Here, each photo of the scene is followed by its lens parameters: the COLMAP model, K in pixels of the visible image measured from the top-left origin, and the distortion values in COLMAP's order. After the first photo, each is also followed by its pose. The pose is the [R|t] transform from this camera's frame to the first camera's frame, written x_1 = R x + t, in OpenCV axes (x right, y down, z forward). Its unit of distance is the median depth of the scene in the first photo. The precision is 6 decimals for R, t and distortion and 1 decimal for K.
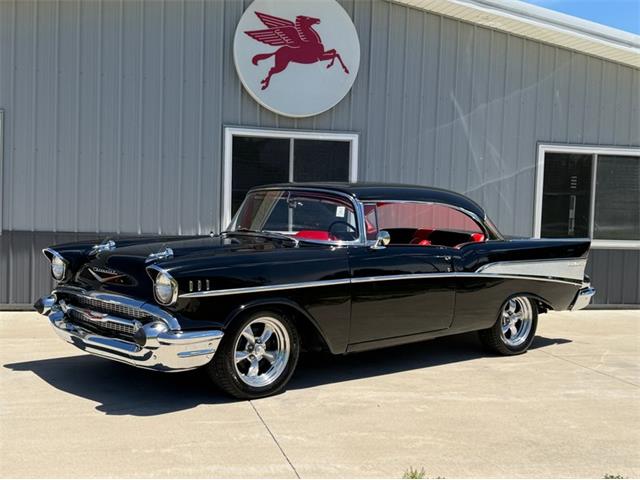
lens RADIAL K [[717.0, 0, 320.0], [0, 717.0, 240.0], [0, 0, 1]] dist [0.194740, -0.506042]
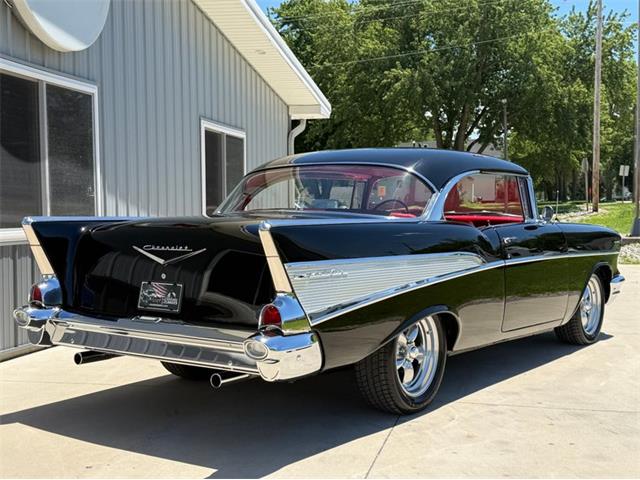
lens RADIAL K [[811.2, 0, 322.9], [0, 811.2, 250.8], [0, 0, 1]] dist [0.191704, -0.425620]
pose [[0.446040, -0.078687, 0.891547, -0.608283], [0.071090, 0.996095, 0.052348, -0.012727], [-0.892185, 0.040031, 0.449892, 0.463819]]
